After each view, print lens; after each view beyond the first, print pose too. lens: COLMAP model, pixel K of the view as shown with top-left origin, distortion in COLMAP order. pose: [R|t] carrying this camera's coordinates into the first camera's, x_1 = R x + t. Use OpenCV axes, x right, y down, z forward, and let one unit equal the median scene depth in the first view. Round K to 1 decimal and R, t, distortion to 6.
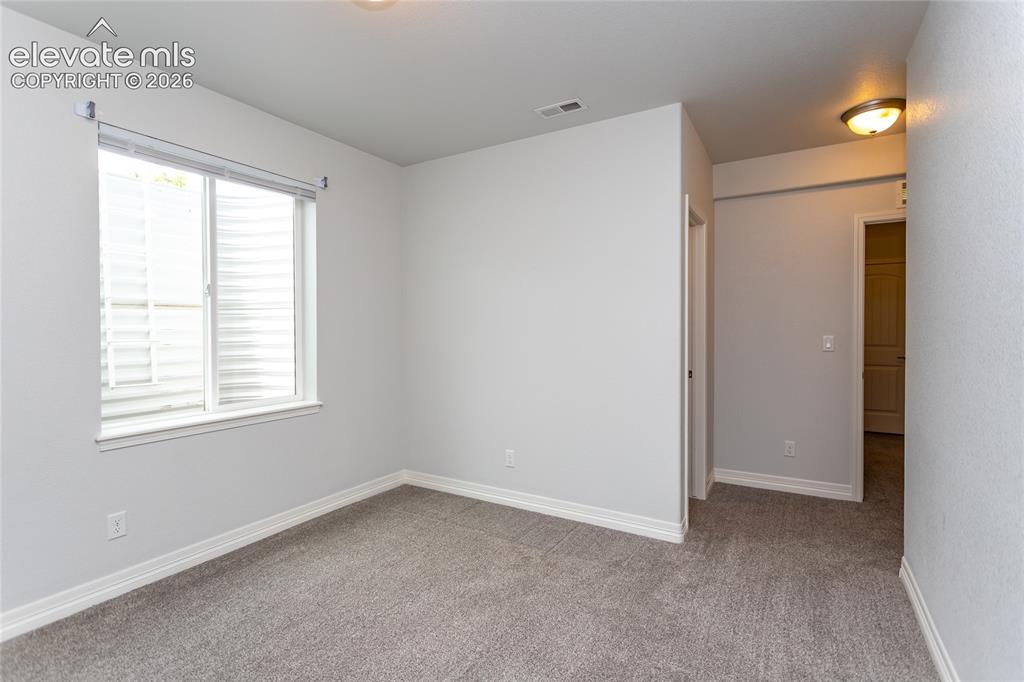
lens RADIAL K [[486.0, 0, 508.7], [0, 486.0, 326.6], [0, 0, 1]] dist [-0.004026, -0.000358]
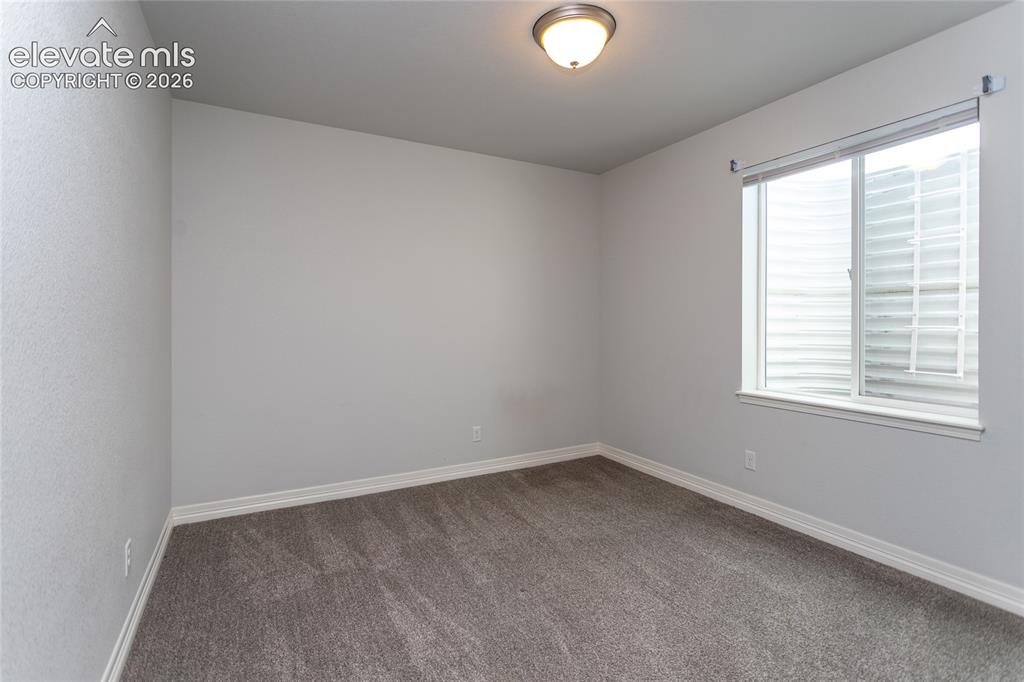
lens RADIAL K [[486.0, 0, 508.7], [0, 486.0, 326.6], [0, 0, 1]] dist [-0.004026, -0.000358]
pose [[-0.511953, 0.011865, -0.858932, 0.504815], [0.007942, 0.999927, 0.009079, 0.012114], [0.858977, -0.002174, -0.512010, 0.803270]]
